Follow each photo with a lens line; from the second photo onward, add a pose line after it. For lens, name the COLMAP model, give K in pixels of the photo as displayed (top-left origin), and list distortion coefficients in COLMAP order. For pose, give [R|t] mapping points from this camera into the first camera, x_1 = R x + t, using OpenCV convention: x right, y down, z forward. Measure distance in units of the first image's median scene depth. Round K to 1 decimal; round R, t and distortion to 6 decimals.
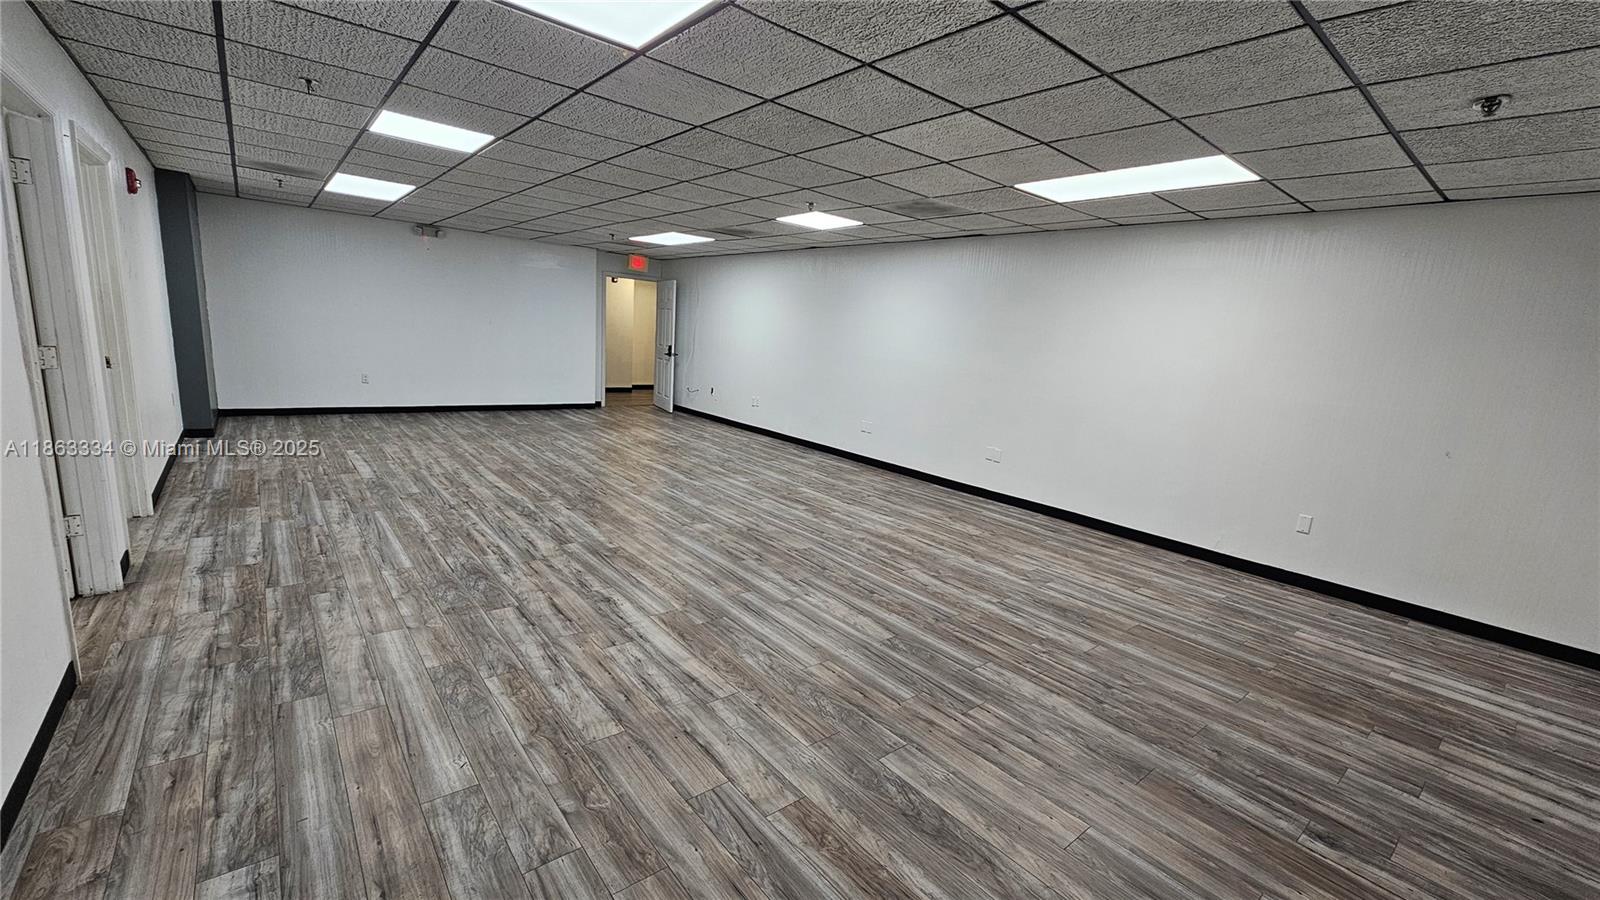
lens RADIAL K [[653.2, 0, 805.4], [0, 653.2, 464.4], [0, 0, 1]] dist [-0.002682, 0.000767]
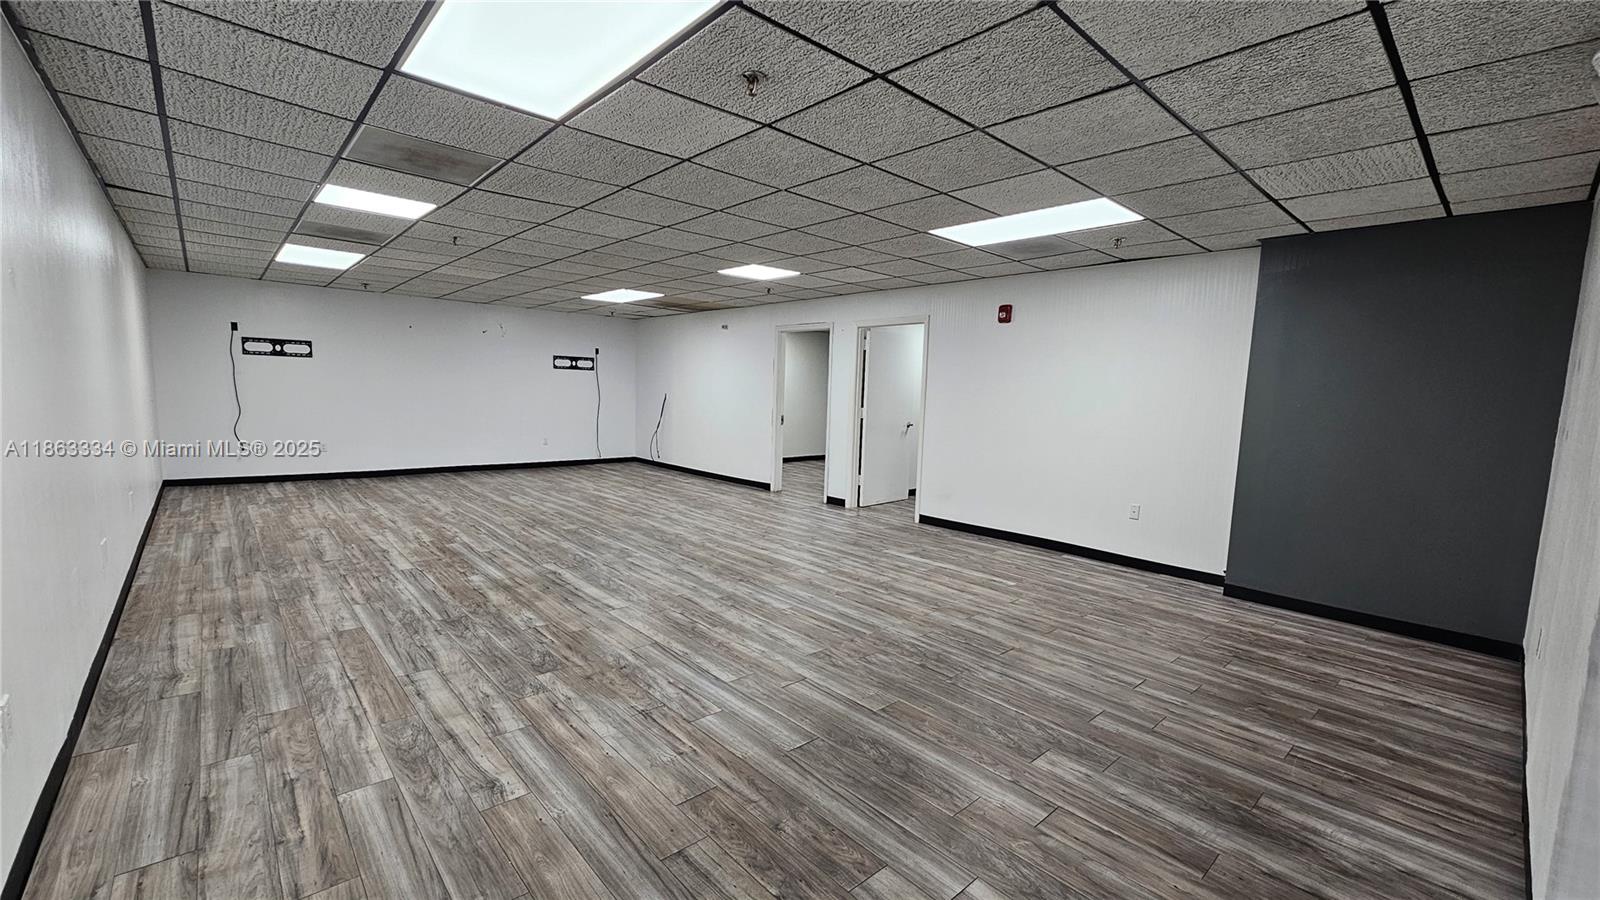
lens RADIAL K [[653.2, 0, 805.4], [0, 653.2, 464.4], [0, 0, 1]] dist [-0.002682, 0.000767]
pose [[-0.993135, -0.099097, -0.062154, -0.671207], [-0.113422, 0.945755, 0.304440, -0.594024], [0.028613, 0.309400, -0.950502, 2.809389]]
